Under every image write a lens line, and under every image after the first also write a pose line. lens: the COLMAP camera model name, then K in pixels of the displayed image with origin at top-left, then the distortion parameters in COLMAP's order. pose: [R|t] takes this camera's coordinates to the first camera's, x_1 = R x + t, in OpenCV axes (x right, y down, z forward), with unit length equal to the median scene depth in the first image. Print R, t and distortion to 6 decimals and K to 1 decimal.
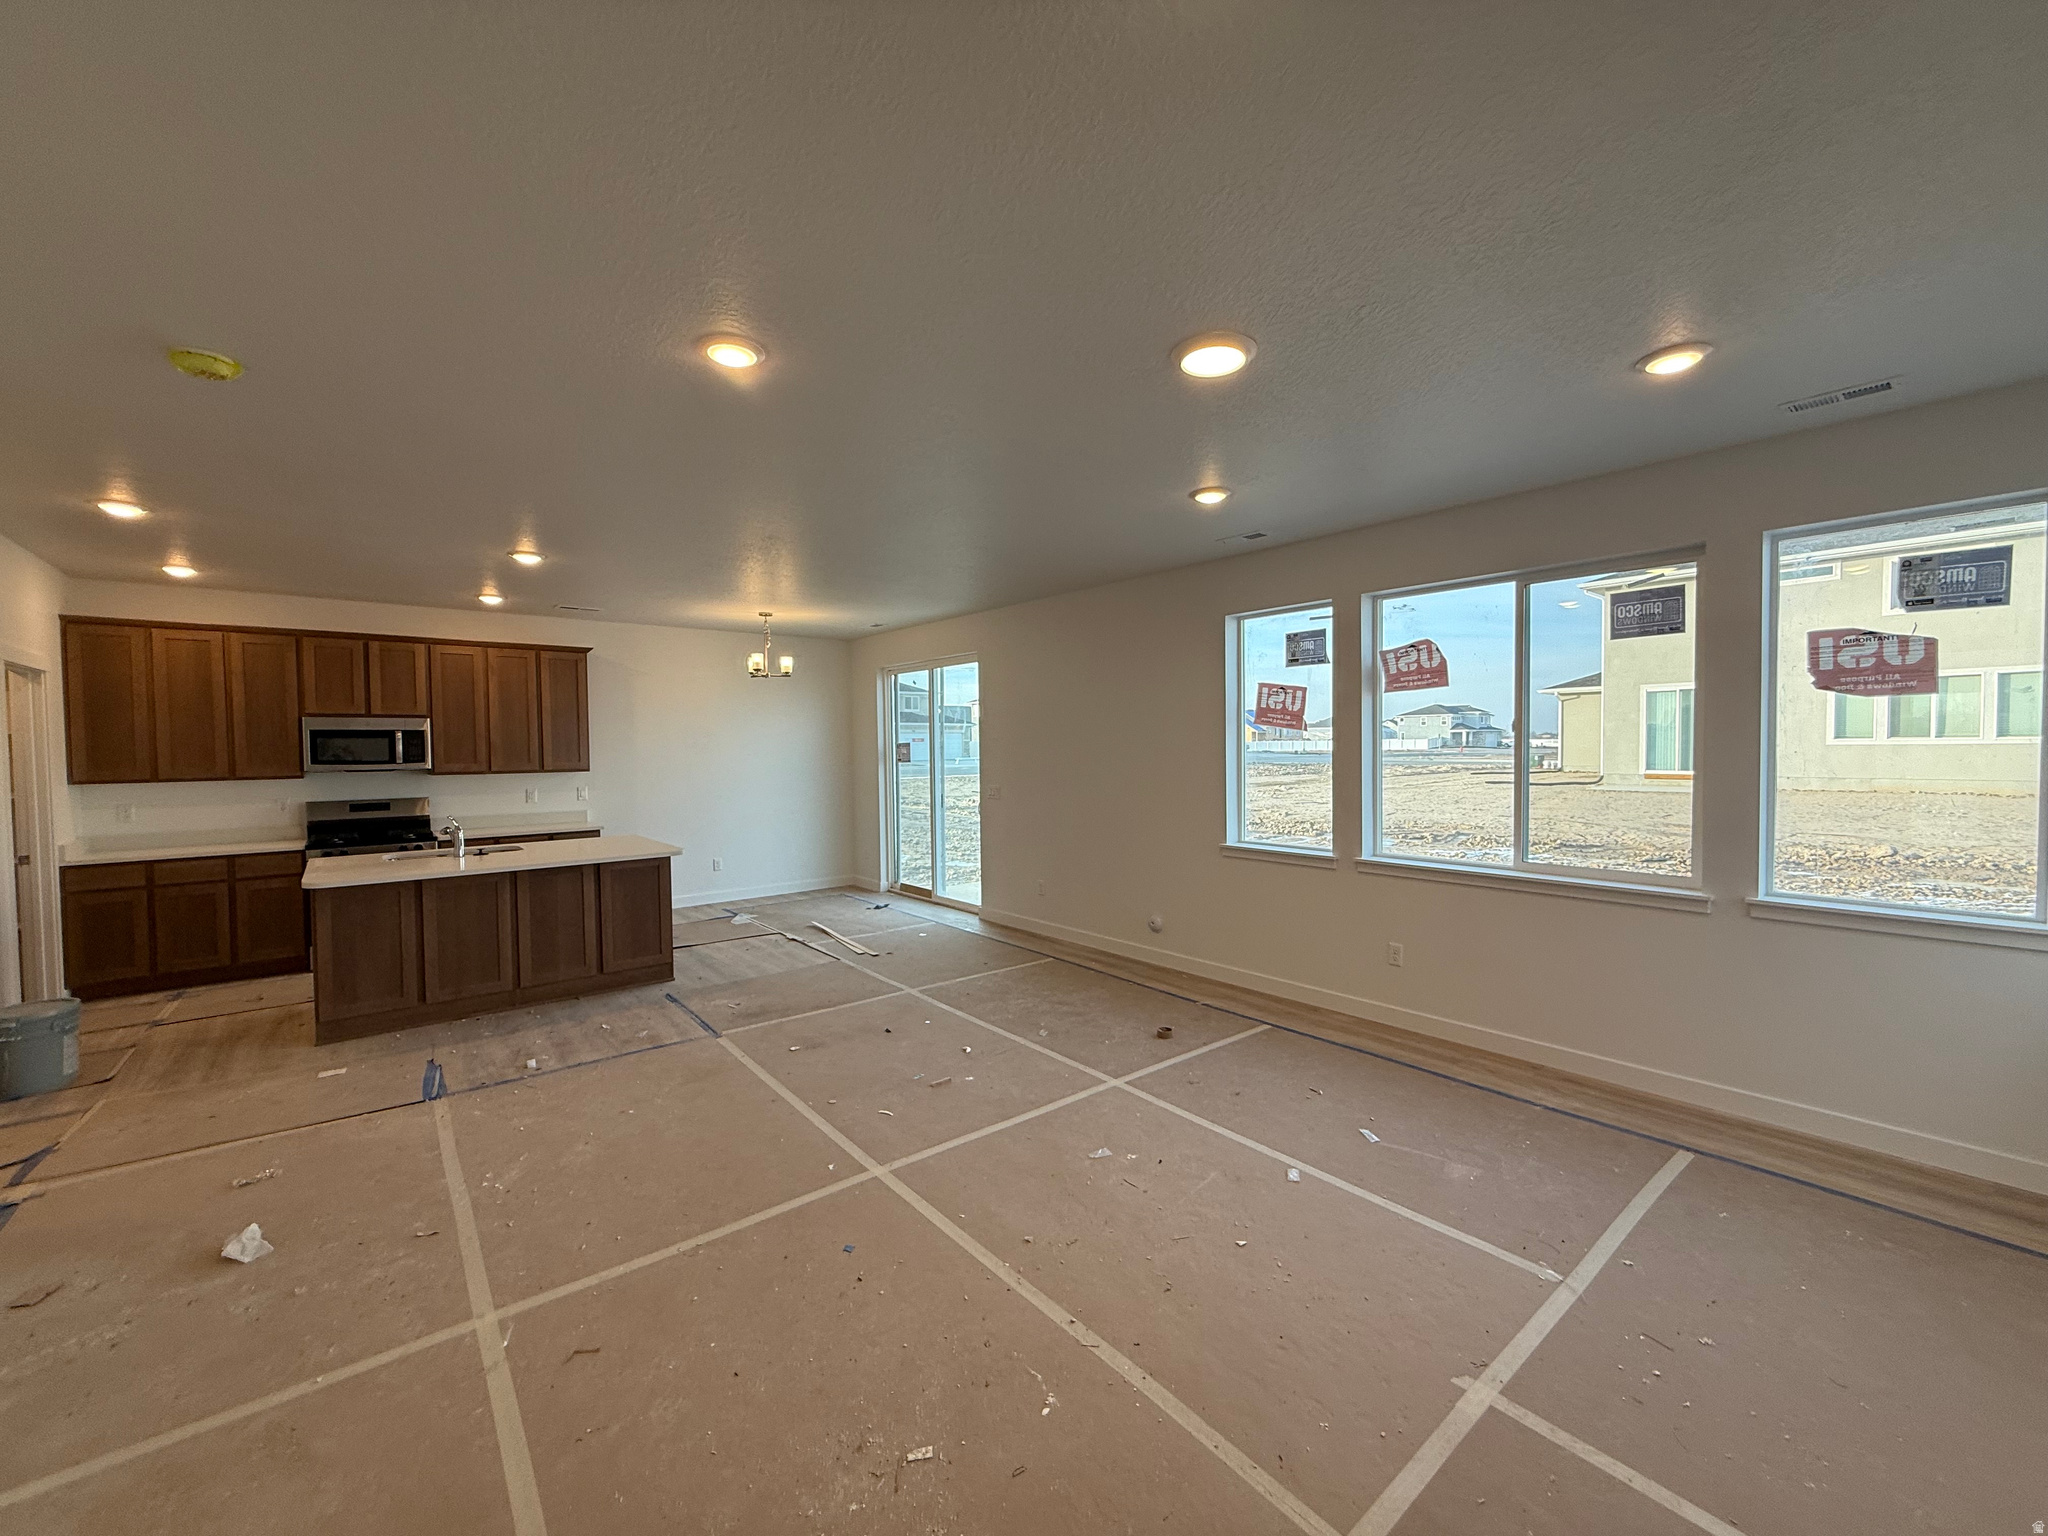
lens RADIAL K [[814.3, 0, 1017.7], [0, 814.3, 769.4], [0, 0, 1]] dist [-0.001387, 0.000190]
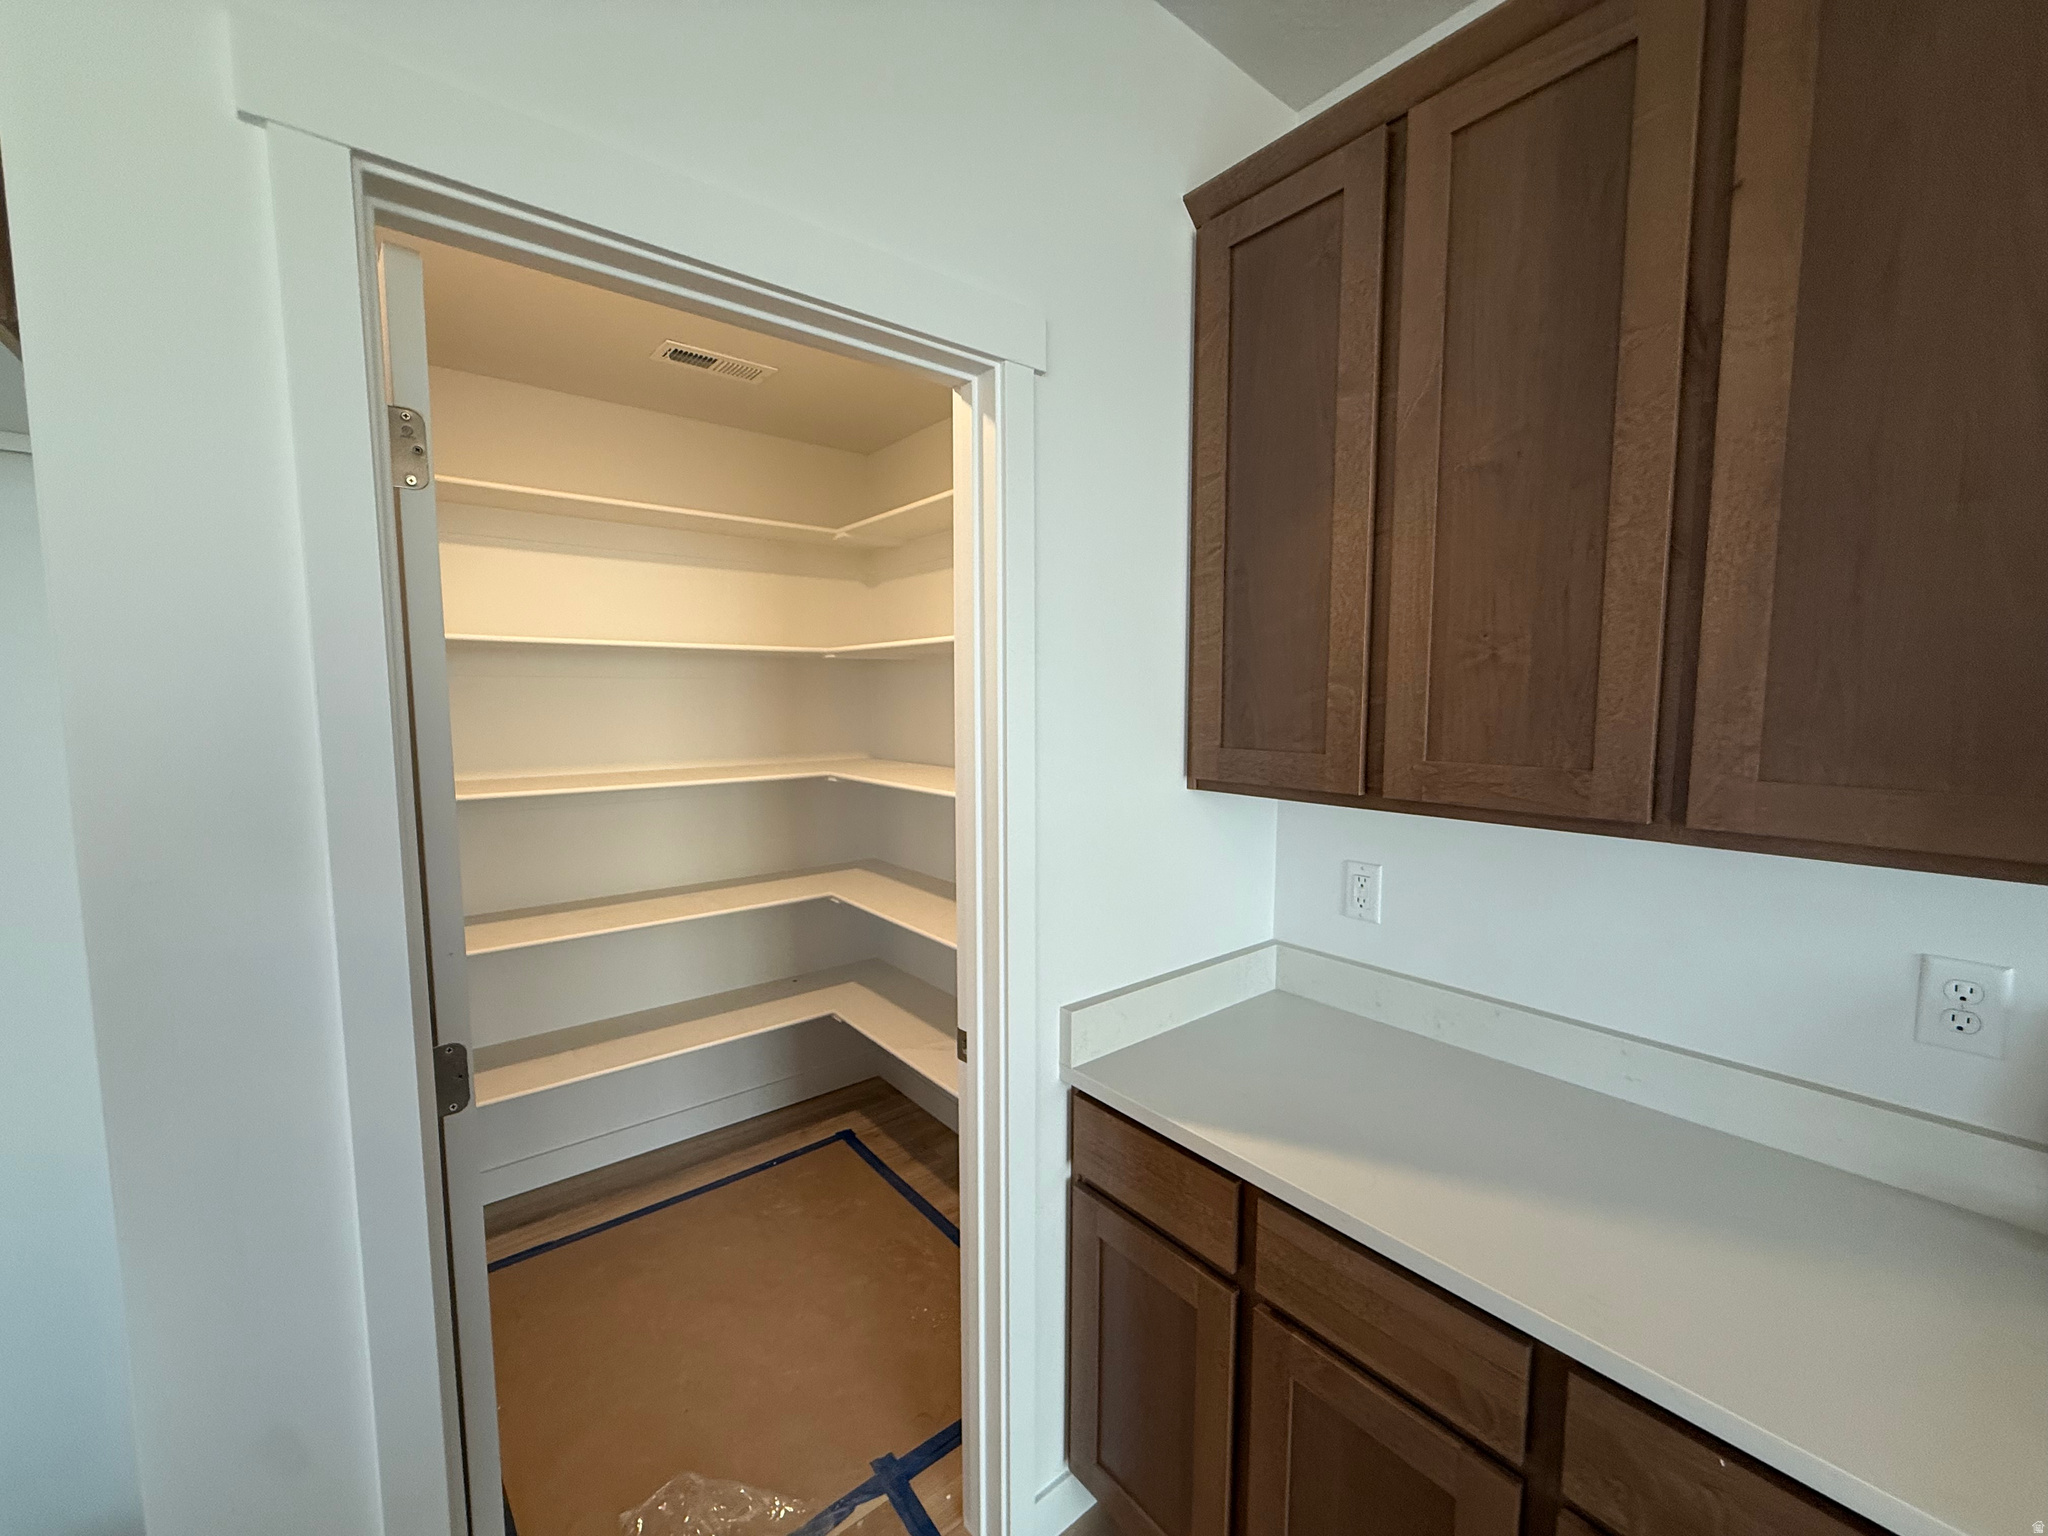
lens RADIAL K [[824.4, 0, 1015.3], [0, 824.4, 772.0], [0, 0, 1]] dist [0.000722, 0.000449]
pose [[-0.015787, 0.105717, -0.994271, -0.816144], [-0.027679, 0.993968, 0.106124, -0.017568], [0.999492, 0.029196, -0.012765, 0.891951]]
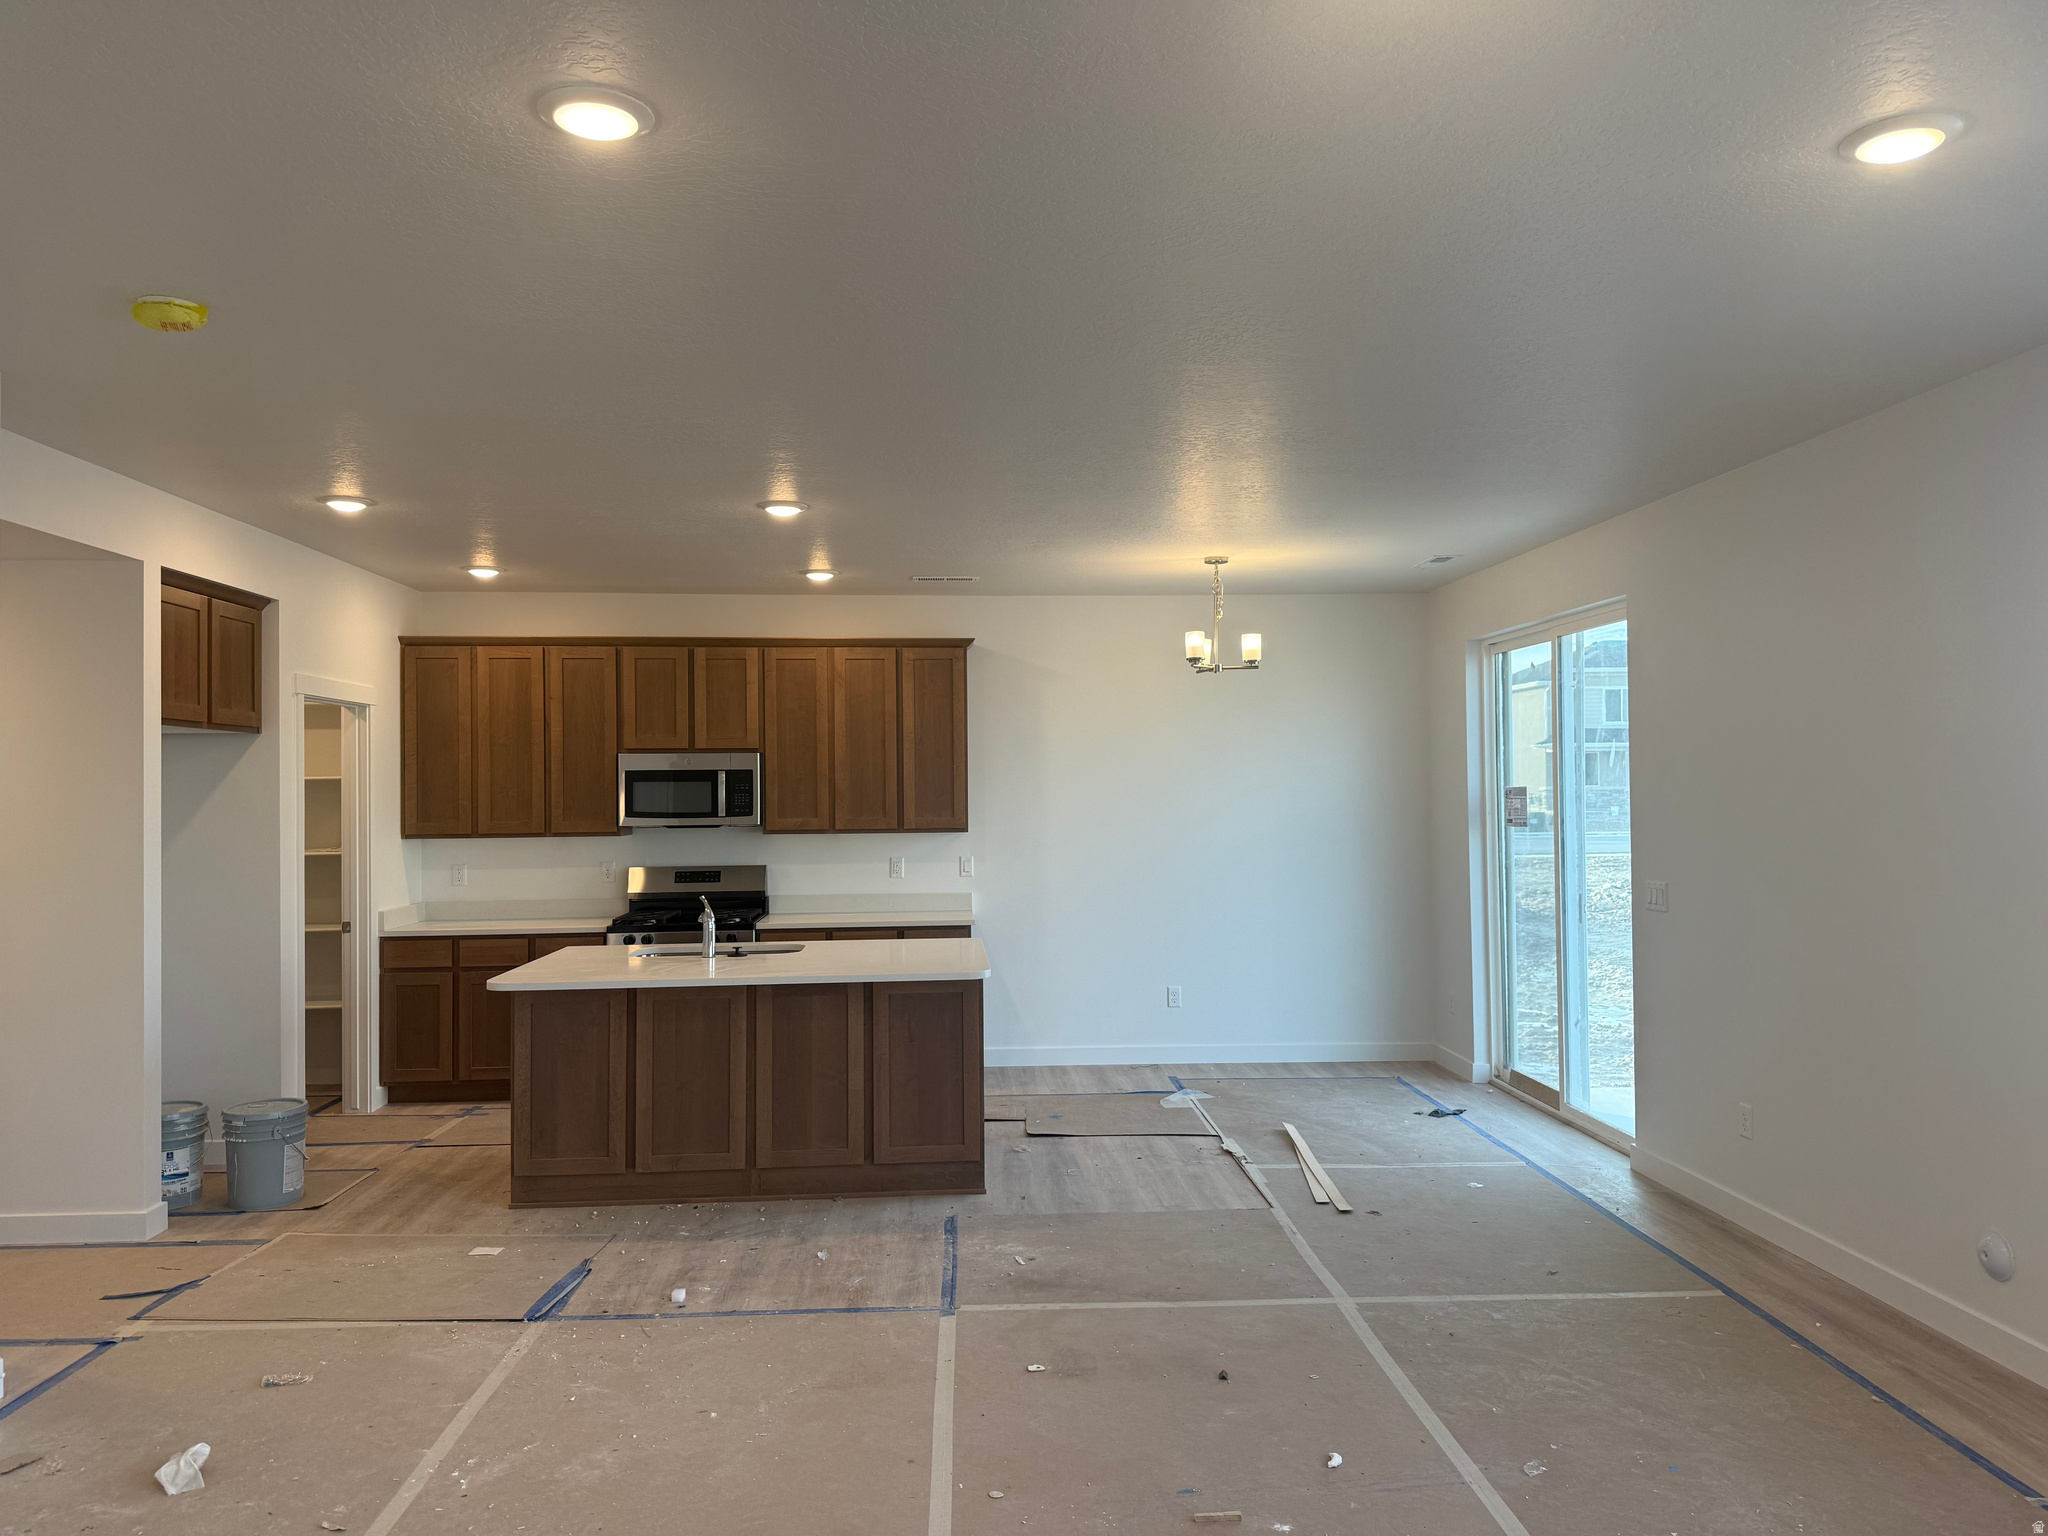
lens RADIAL K [[1422.9, 0, 1024.0], [0, 1422.9, 768.0], [0, 0, 1]] dist [0.119358, -0.177829]
pose [[0.809589, -0.006094, -0.586965, 0.209848], [-0.018046, 0.999215, -0.035265, -0.012161], [0.586720, 0.039143, 0.808844, 0.163317]]
